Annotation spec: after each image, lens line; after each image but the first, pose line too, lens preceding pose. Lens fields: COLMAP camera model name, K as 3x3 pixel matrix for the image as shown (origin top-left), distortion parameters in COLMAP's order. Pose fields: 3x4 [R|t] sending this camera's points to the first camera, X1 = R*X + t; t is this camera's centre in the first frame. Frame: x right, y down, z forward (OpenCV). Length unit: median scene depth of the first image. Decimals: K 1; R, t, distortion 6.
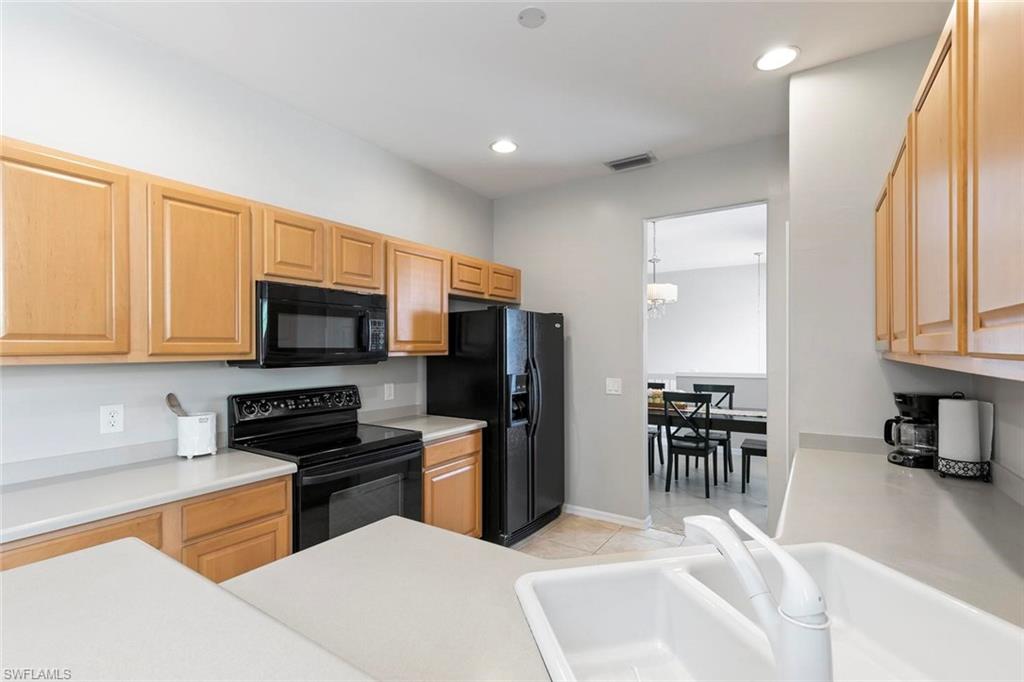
lens RADIAL K [[466.4, 0, 512.2], [0, 466.4, 346.4], [0, 0, 1]] dist [0.006606, -0.000210]
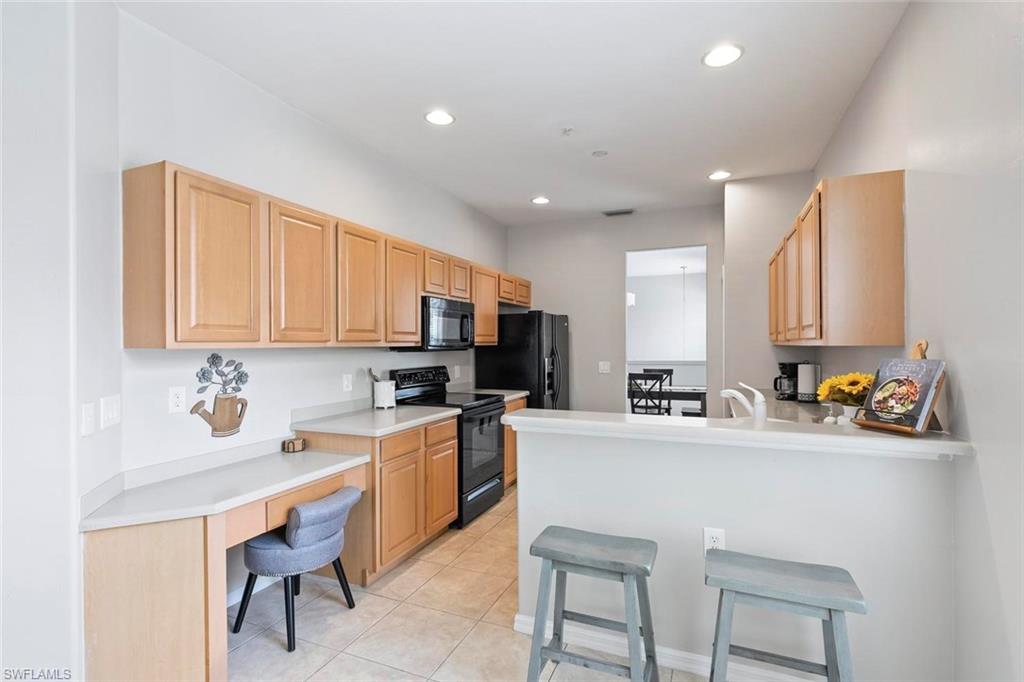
lens RADIAL K [[486.4, 0, 513.8], [0, 486.4, 339.3], [0, 0, 1]] dist [-0.005488, 0.000026]
pose [[0.982501, 0.001381, 0.186255, -0.449392], [-0.000364, 0.999985, -0.005495, 0.011828], [-0.186259, 0.005331, 0.982486, -0.544935]]
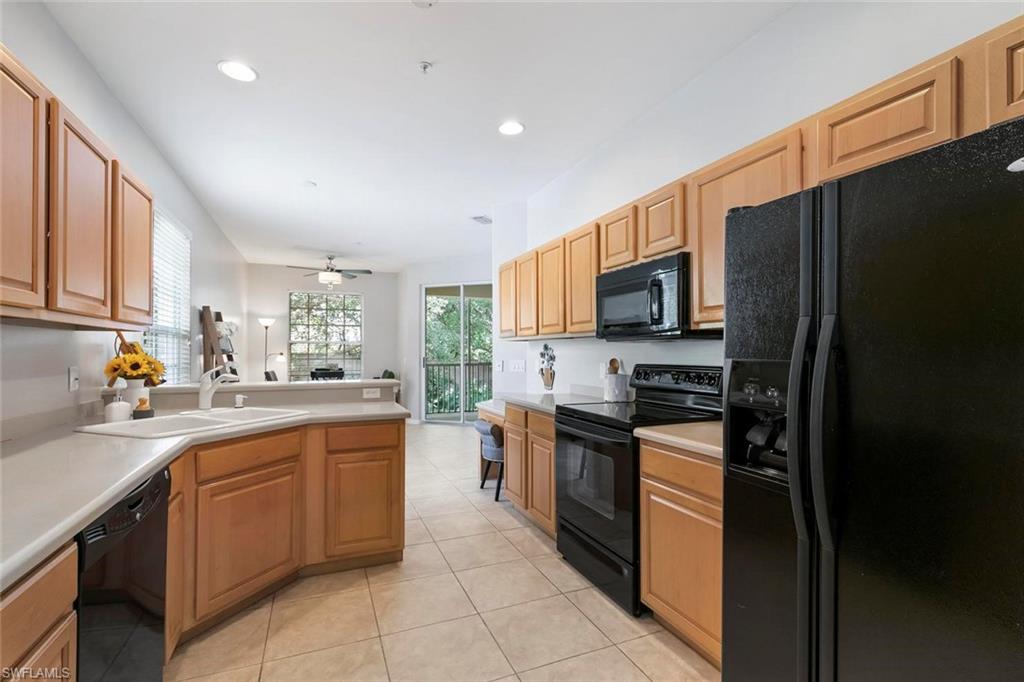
lens RADIAL K [[466.4, 0, 509.0], [0, 466.4, 356.5], [0, 0, 1]] dist [0.006606, -0.000210]
pose [[-0.565667, 0.009091, -0.824584, 0.561751], [0.000879, 0.999945, 0.010421, 0.061691], [0.824633, 0.005170, -0.565644, 1.243154]]
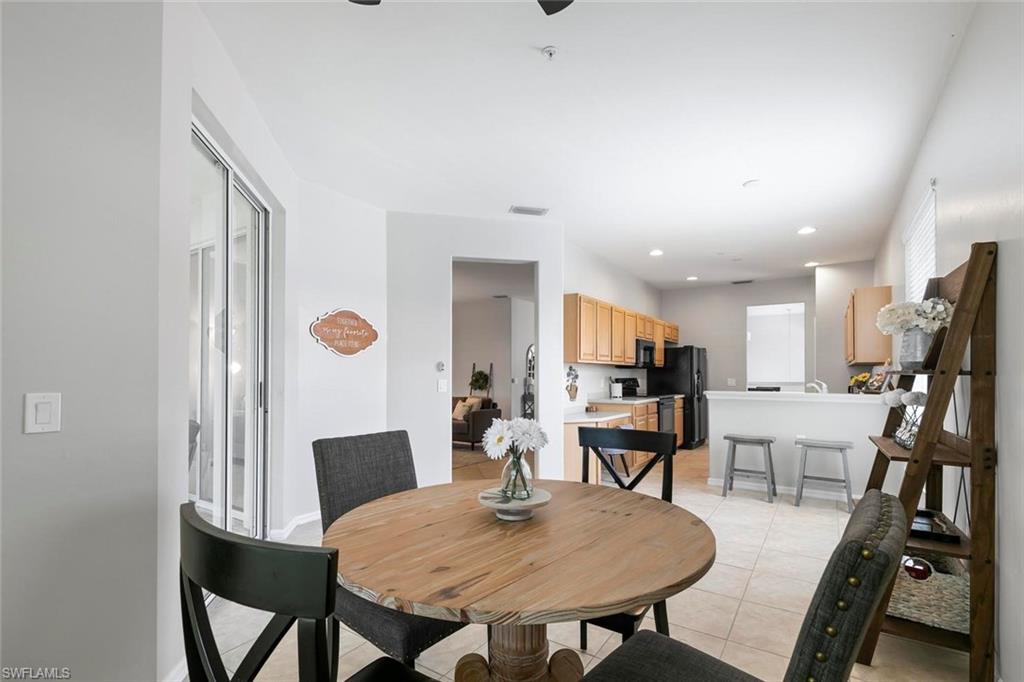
lens RADIAL K [[466.4, 0, 513.2], [0, 466.4, 361.9], [0, 0, 1]] dist [0.006606, -0.000210]
pose [[0.999897, 0.007257, -0.012389, -1.055205], [-0.007531, 0.999725, -0.022205, 0.064295], [0.012224, 0.022296, 0.999677, -1.619719]]
